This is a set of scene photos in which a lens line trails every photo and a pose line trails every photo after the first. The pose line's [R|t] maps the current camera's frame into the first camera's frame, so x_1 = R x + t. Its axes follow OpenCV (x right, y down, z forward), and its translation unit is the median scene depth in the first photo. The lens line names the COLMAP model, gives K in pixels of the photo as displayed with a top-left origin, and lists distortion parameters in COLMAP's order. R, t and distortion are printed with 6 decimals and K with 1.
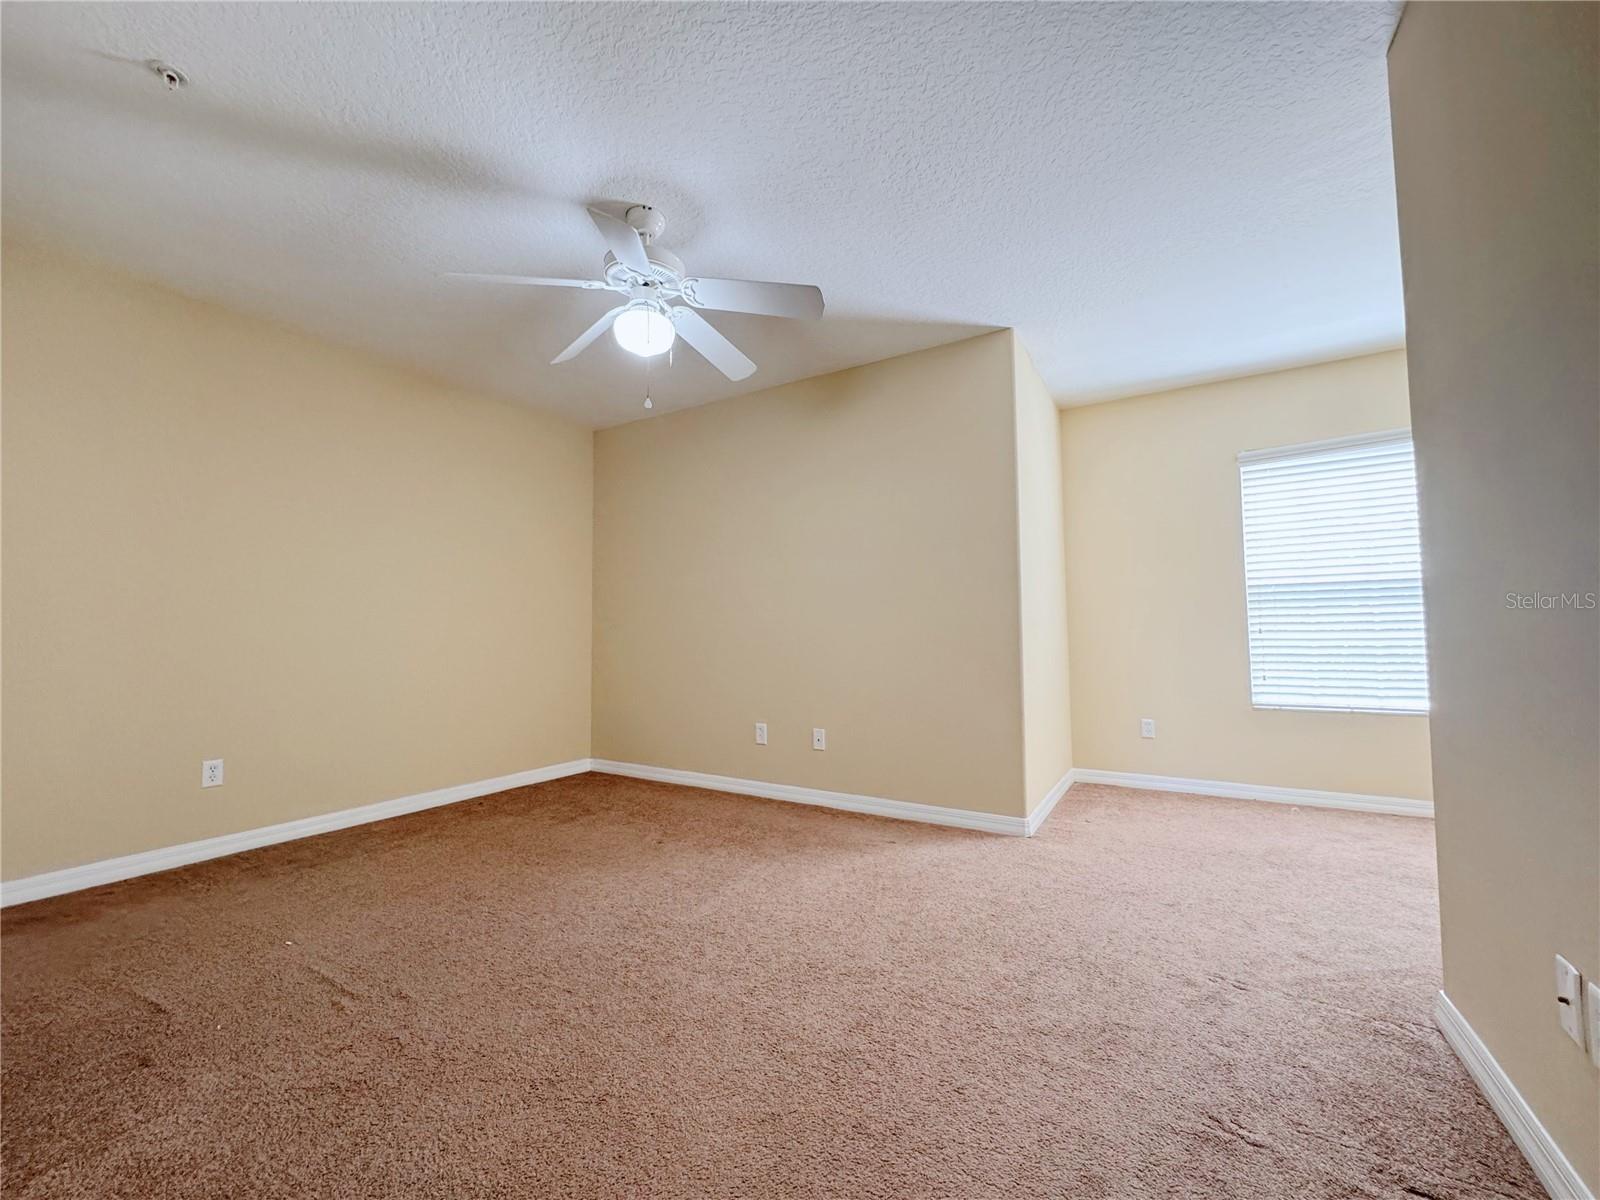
lens RADIAL K [[635.9, 0, 800.0], [0, 635.9, 600.0], [0, 0, 1]] dist [-0.000266, -0.000258]
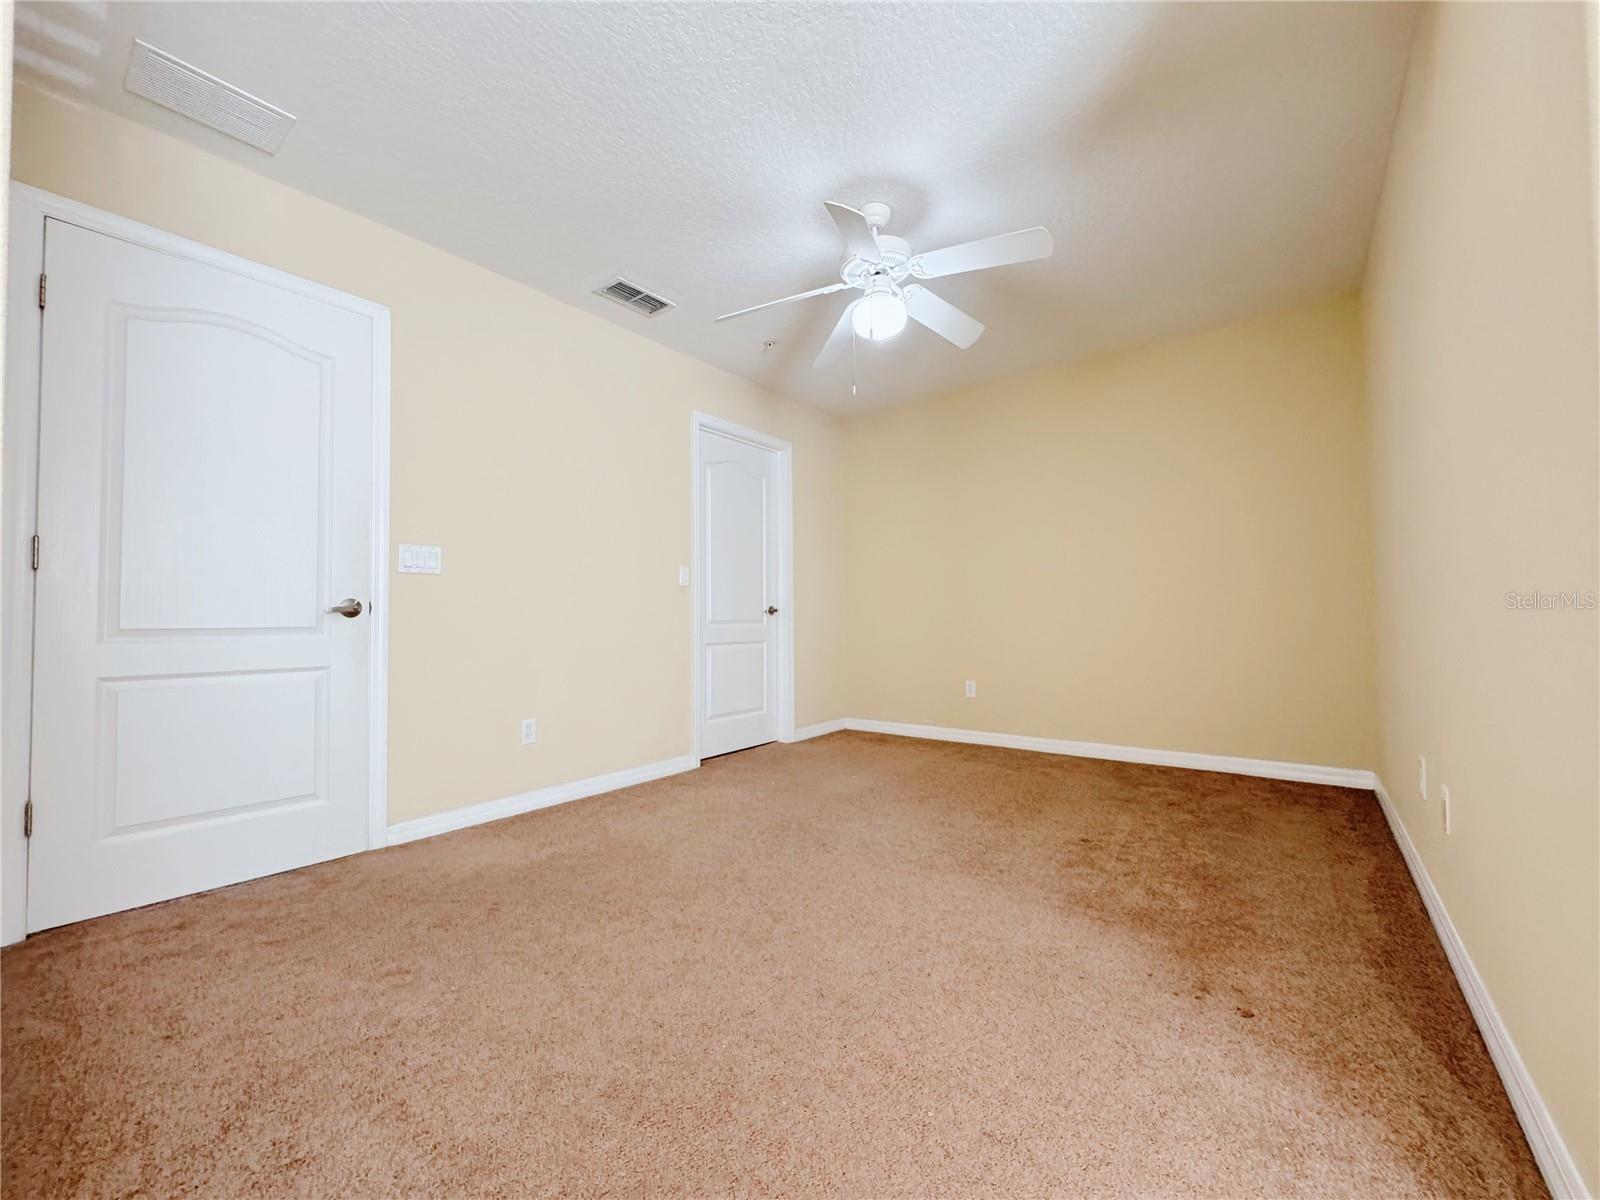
lens RADIAL K [[635.9, 0, 800.0], [0, 635.9, 600.0], [0, 0, 1]] dist [-0.000266, -0.000258]
pose [[-0.123613, -0.023688, -0.992048, 0.688210], [0.067004, 0.997234, -0.032161, 0.074905], [0.990066, -0.070447, -0.121684, 0.791869]]
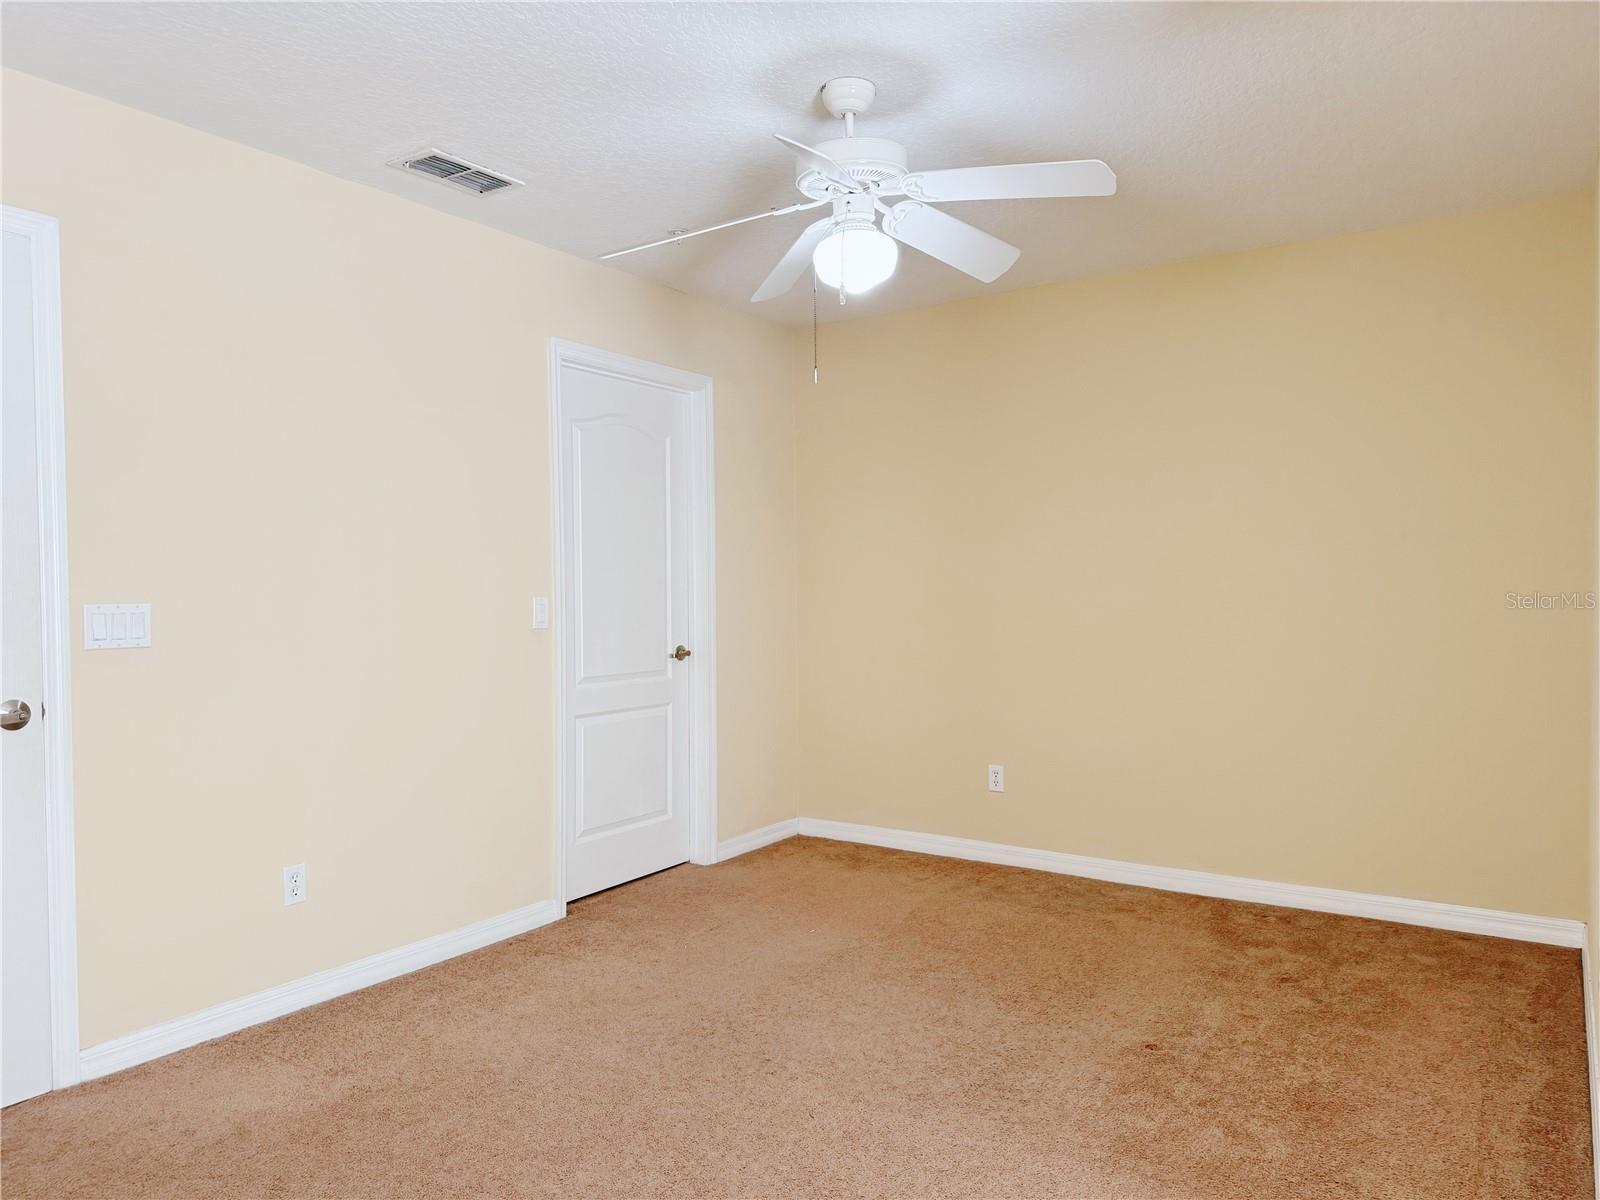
lens RADIAL K [[1135.9, 0, 792.7], [0, 1135.9, 605.9], [0, 0, 1]] dist [0.039838, -0.042966]
pose [[-0.058339, 0.031440, -0.997802, 0.841493], [0.064559, 0.997531, 0.027656, -0.062334], [0.996207, -0.062804, -0.060225, 0.807474]]
